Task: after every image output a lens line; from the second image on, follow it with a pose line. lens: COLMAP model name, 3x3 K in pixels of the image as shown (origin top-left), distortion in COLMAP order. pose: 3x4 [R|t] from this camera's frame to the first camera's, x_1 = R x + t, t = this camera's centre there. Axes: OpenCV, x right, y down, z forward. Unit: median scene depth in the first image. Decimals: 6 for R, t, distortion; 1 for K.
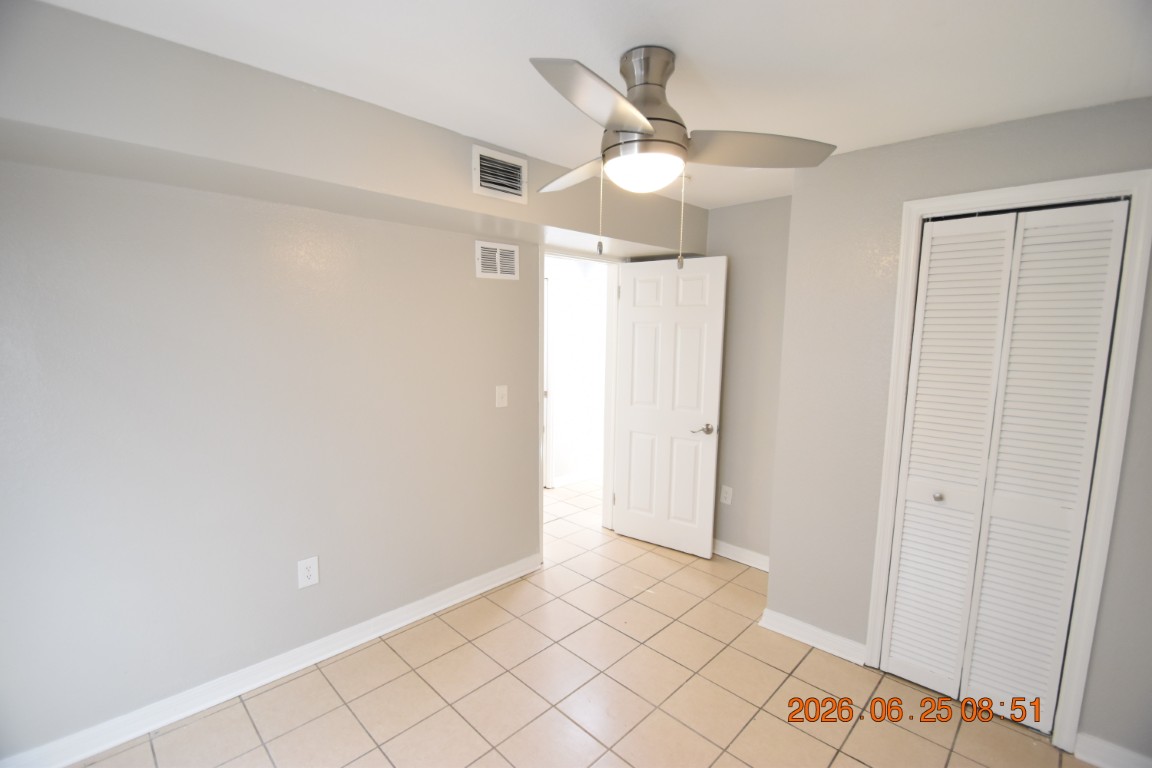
lens RADIAL K [[508.7, 0, 572.2], [0, 508.7, 391.0], [0, 0, 1]] dist [0.017550, -0.018725]
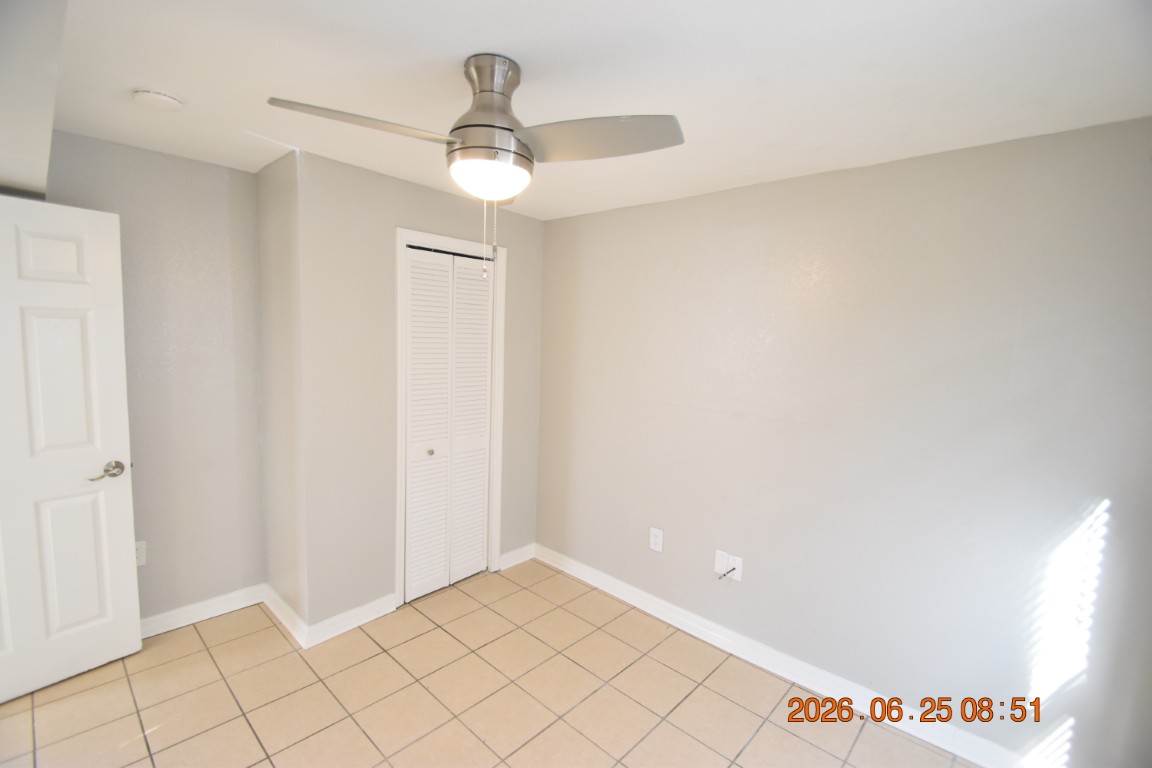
lens RADIAL K [[508.7, 0, 572.2], [0, 508.7, 391.0], [0, 0, 1]] dist [0.017550, -0.018725]
pose [[-0.031528, -0.113158, 0.993077, -0.541430], [0.087816, 0.989415, 0.115529, -0.067874], [-0.995638, 0.090851, -0.021257, 0.533595]]
